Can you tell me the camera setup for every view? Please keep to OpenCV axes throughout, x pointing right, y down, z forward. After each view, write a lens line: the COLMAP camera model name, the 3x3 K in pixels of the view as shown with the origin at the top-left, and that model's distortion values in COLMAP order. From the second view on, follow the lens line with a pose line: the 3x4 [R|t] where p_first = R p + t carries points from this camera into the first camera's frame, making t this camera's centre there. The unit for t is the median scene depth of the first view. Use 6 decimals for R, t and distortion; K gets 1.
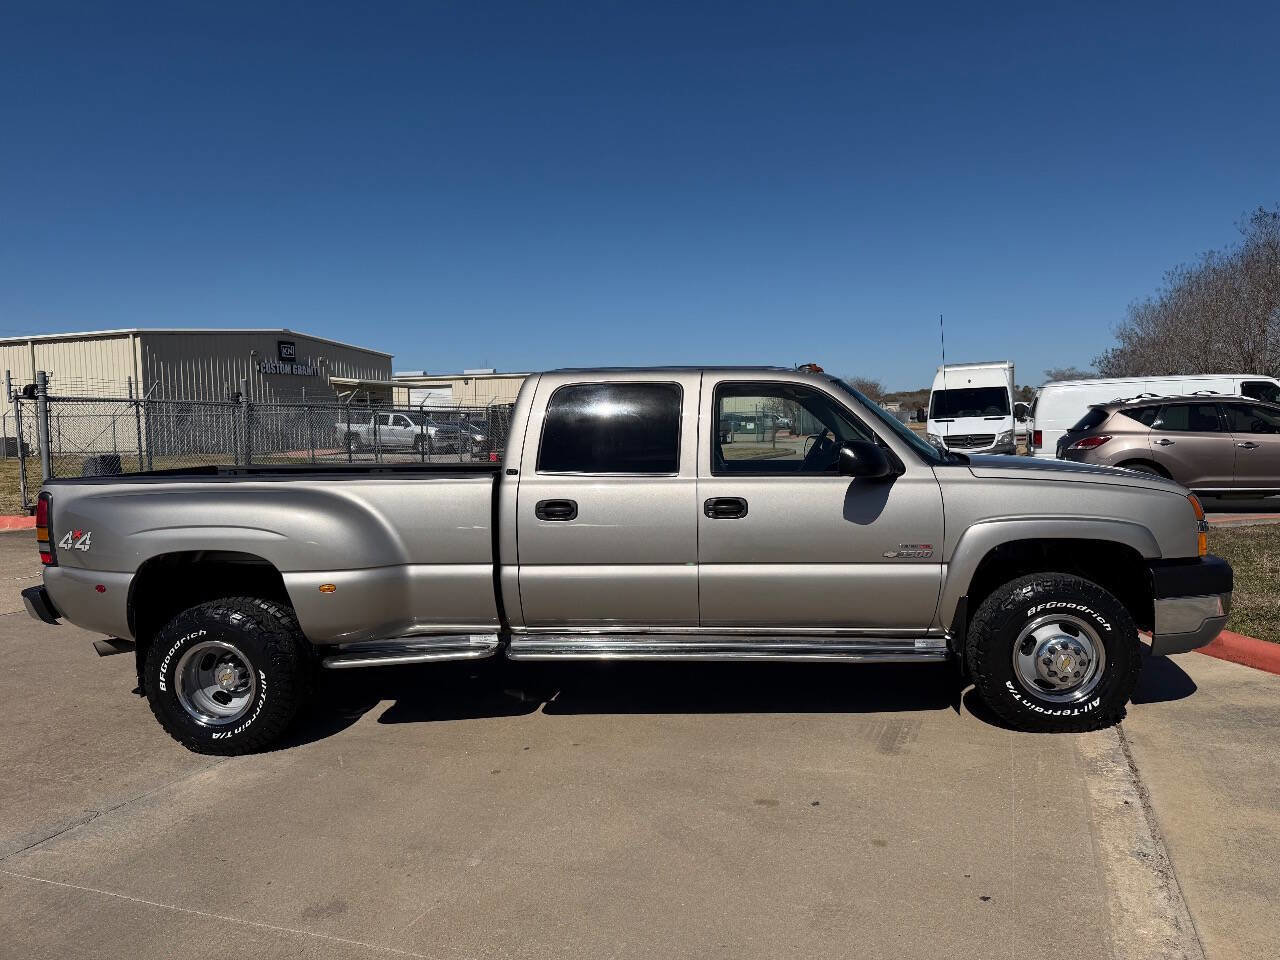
lens RADIAL K [[921.0, 0, 628.2], [0, 921.0, 470.1], [0, 0, 1]] dist [0.056123, -0.064518]
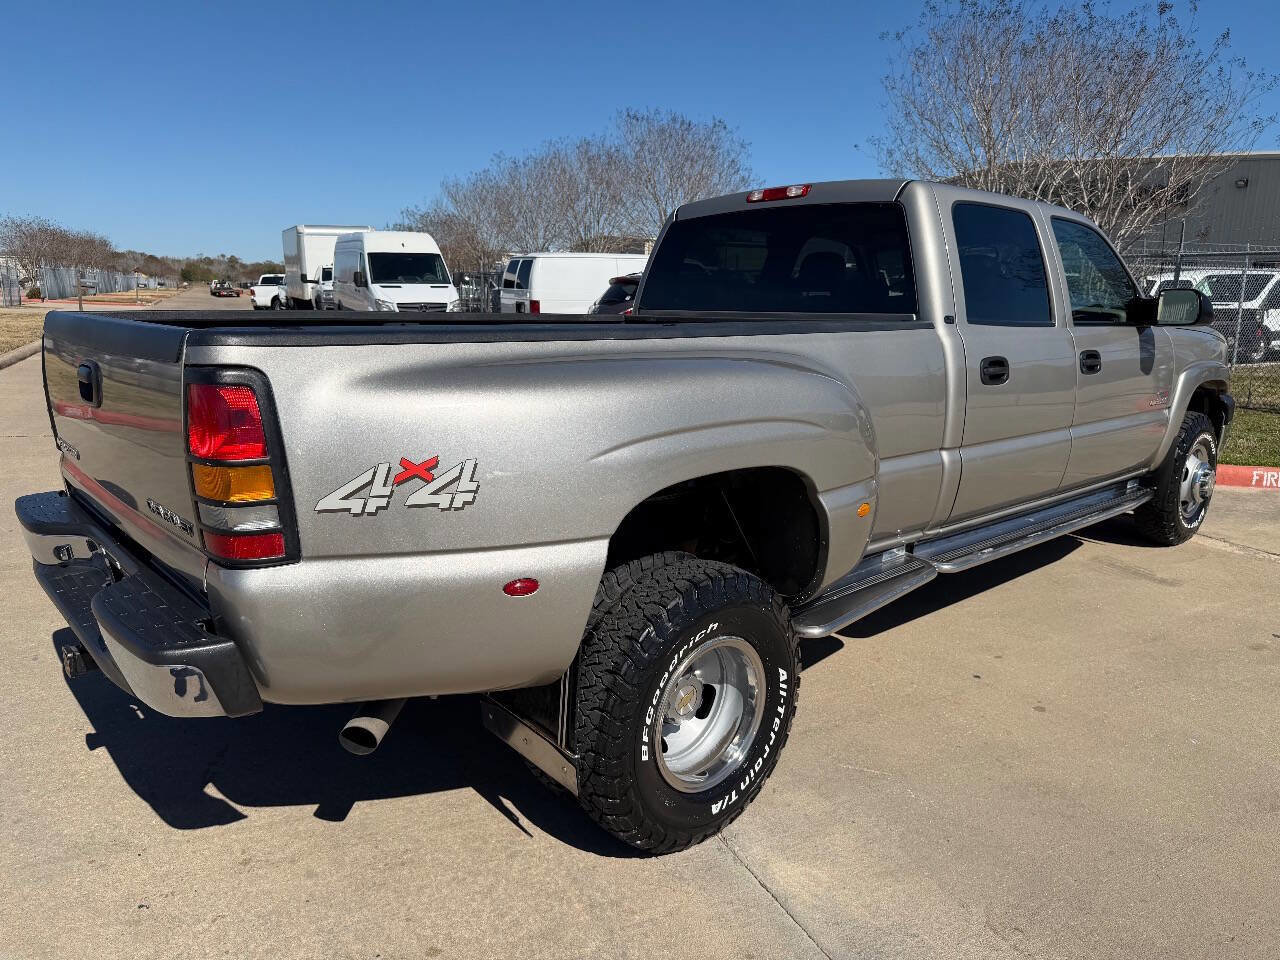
lens RADIAL K [[921.0, 0, 646.2], [0, 921.0, 480.9], [0, 0, 1]] dist [0.056123, -0.064518]
pose [[0.667093, -0.116444, 0.735818, -0.847614], [0.007200, 0.988670, 0.149932, 0.015954], [-0.744940, -0.094721, 0.660373, 0.692887]]
